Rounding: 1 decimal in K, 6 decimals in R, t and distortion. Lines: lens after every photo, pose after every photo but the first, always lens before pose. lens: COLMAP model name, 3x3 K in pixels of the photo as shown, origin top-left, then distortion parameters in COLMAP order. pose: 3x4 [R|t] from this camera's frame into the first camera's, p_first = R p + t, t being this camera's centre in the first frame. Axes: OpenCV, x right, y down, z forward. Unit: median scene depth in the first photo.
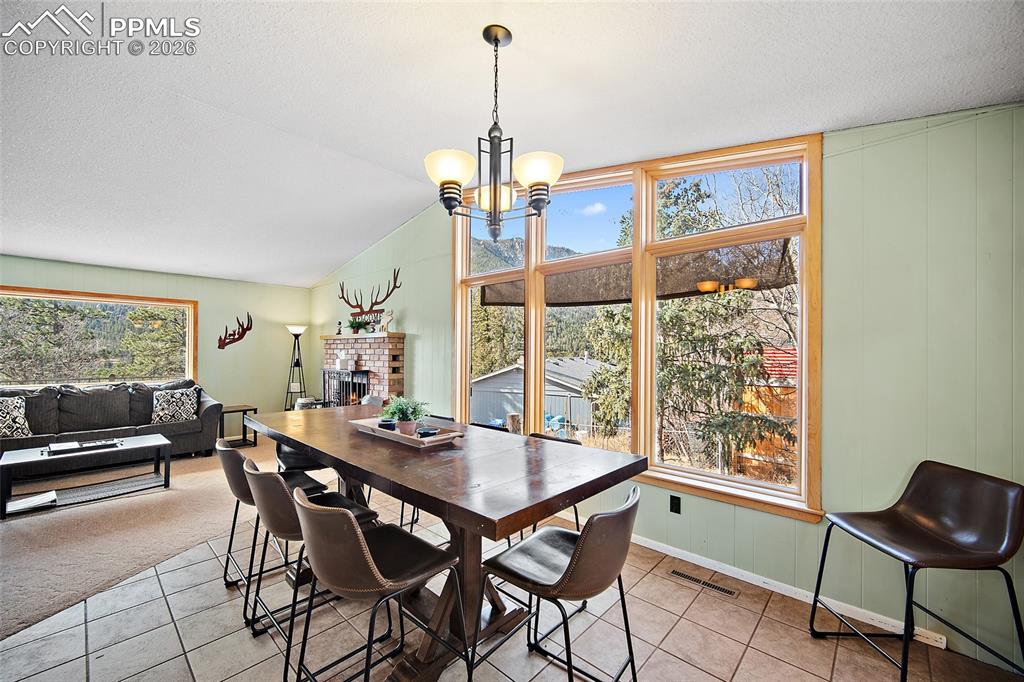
lens RADIAL K [[402.4, 0, 502.2], [0, 402.4, 348.3], [0, 0, 1]] dist [-0.003430, 0.000542]
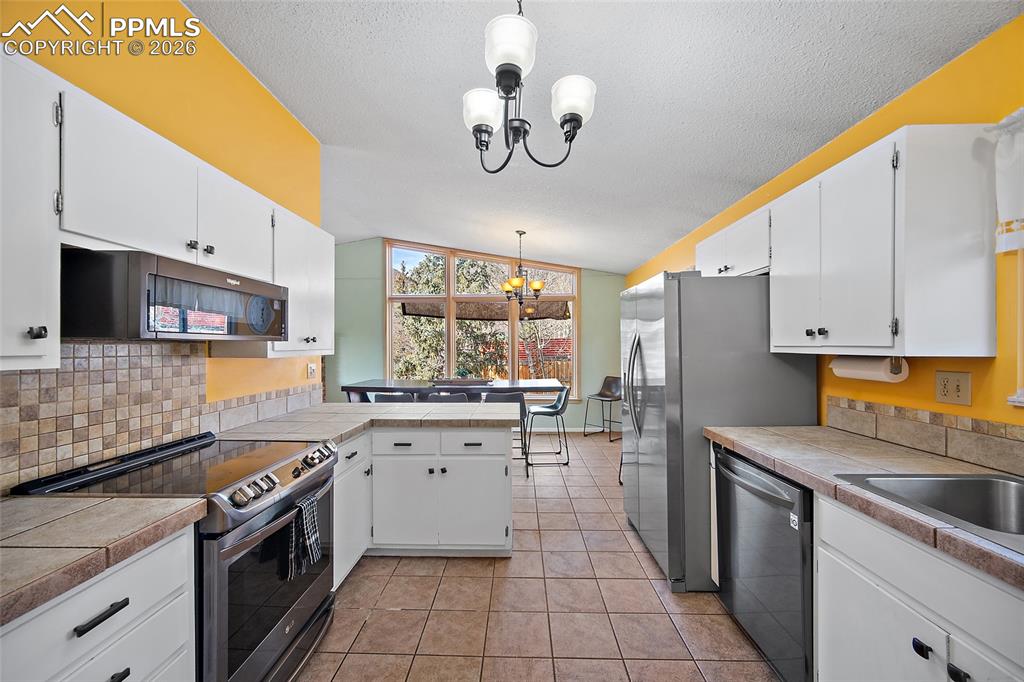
lens RADIAL K [[402.4, 0, 505.7], [0, 402.4, 347.9], [0, 0, 1]] dist [-0.003430, 0.000542]
pose [[0.748127, -0.014479, 0.663397, -0.704445], [0.002957, 0.999825, 0.018487, -0.008075], [-0.663549, -0.011869, 0.748039, -0.369857]]
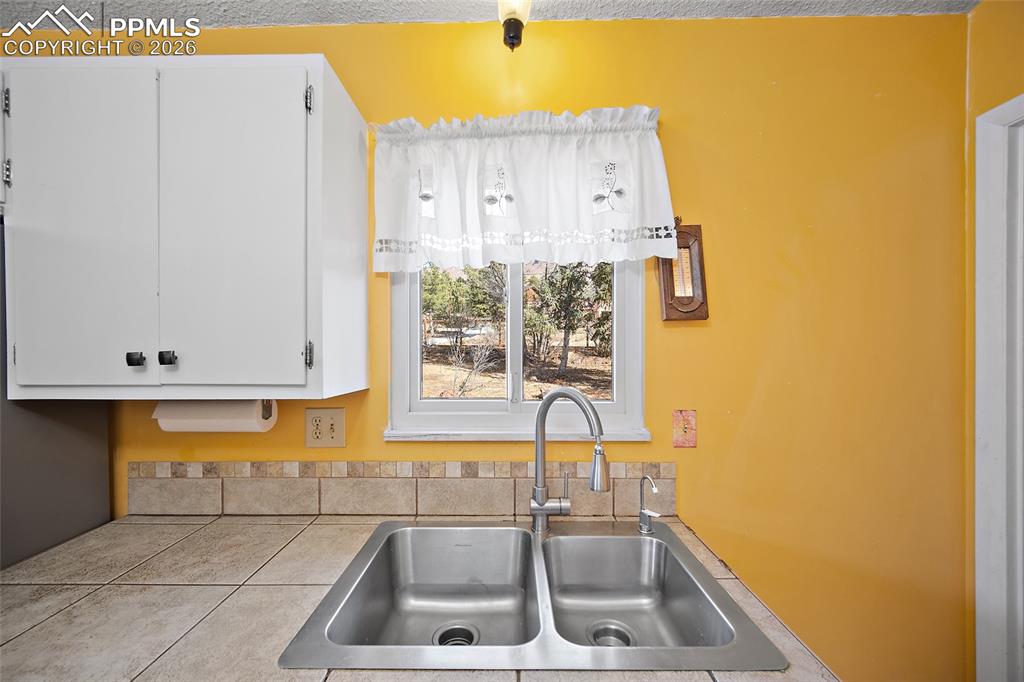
lens RADIAL K [[402.4, 0, 504.4], [0, 402.4, 353.6], [0, 0, 1]] dist [-0.003430, 0.000542]
pose [[-0.675924, -0.008735, 0.736919, -0.489917], [-0.008152, 0.999957, 0.004376, -0.019797], [-0.736926, -0.003049, -0.675967, -0.273885]]
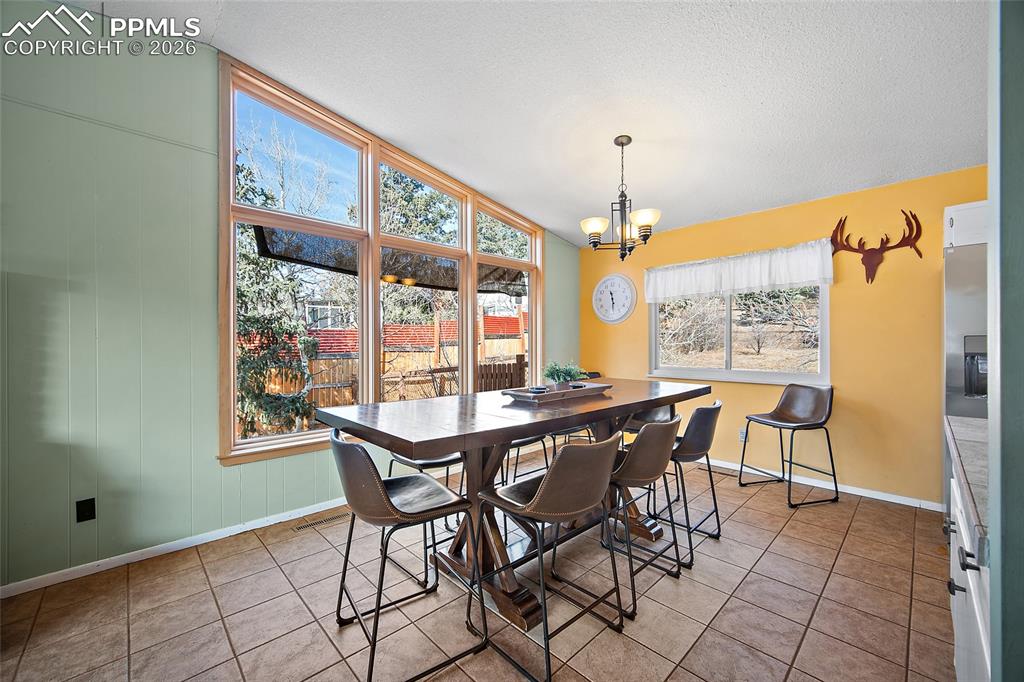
lens RADIAL K [[402.4, 0, 505.6], [0, 402.4, 344.2], [0, 0, 1]] dist [-0.003430, 0.000542]
pose [[0.055353, -0.010157, 0.998415, -0.635530], [-0.006621, 0.999923, 0.010540, 0.029347], [-0.998445, -0.007194, 0.055281, 0.508527]]
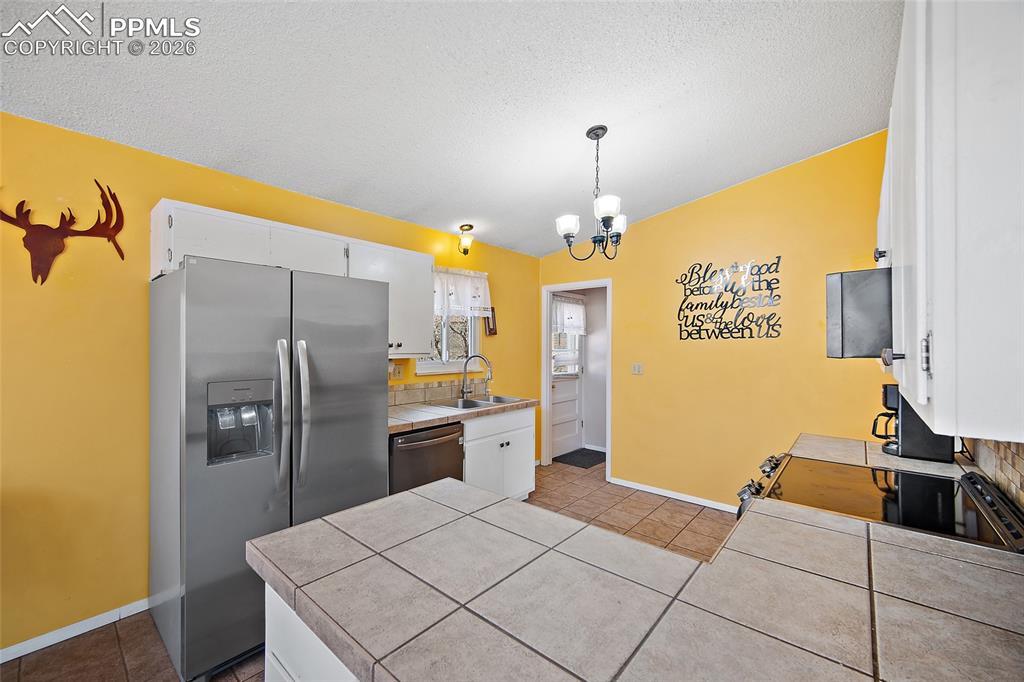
lens RADIAL K [[402.4, 0, 498.8], [0, 402.4, 344.8], [0, 0, 1]] dist [-0.003430, 0.000542]
pose [[-0.999568, -0.012011, -0.026807, -0.371201], [-0.011711, 0.999867, -0.011326, -0.010225], [0.026939, -0.011007, -0.999576, 0.342343]]
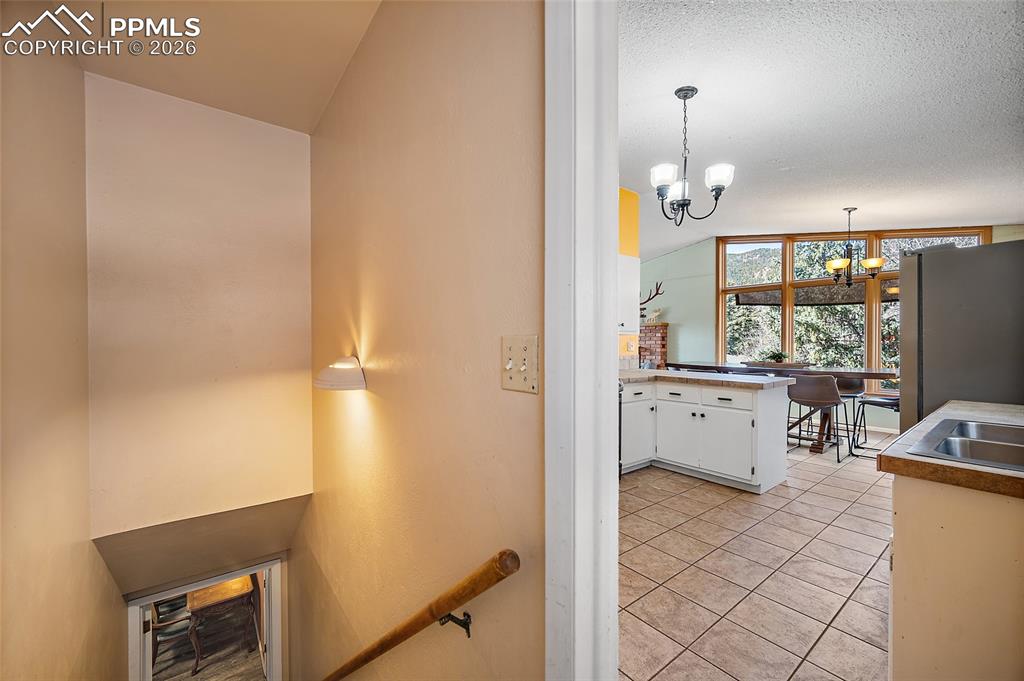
lens RADIAL K [[402.4, 0, 501.5], [0, 402.4, 347.2], [0, 0, 1]] dist [-0.003430, 0.000542]
pose [[0.985627, -0.008346, -0.168731, -0.657296], [0.012250, 0.999681, 0.022105, 0.015240], [0.168492, -0.023855, 0.985414, -0.715499]]
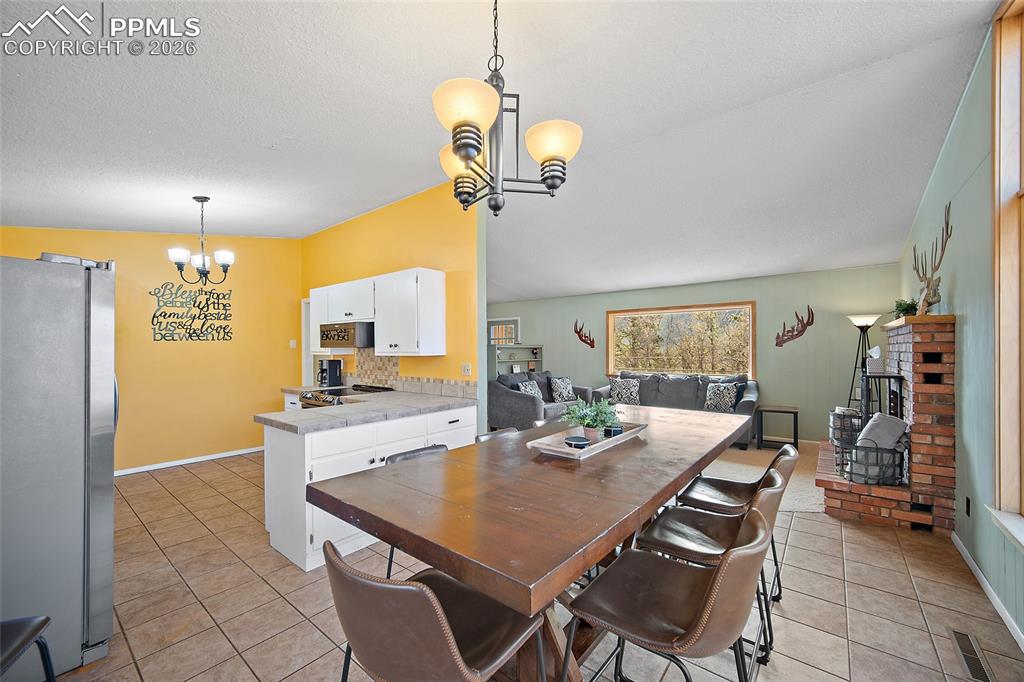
lens RADIAL K [[402.4, 0, 506.2], [0, 402.4, 349.7], [0, 0, 1]] dist [-0.003430, 0.000542]
pose [[0.073519, -0.005660, -0.997278, 0.288875], [0.014449, 0.999885, -0.004610, 0.005631], [0.997189, -0.014071, 0.073592, 0.345531]]
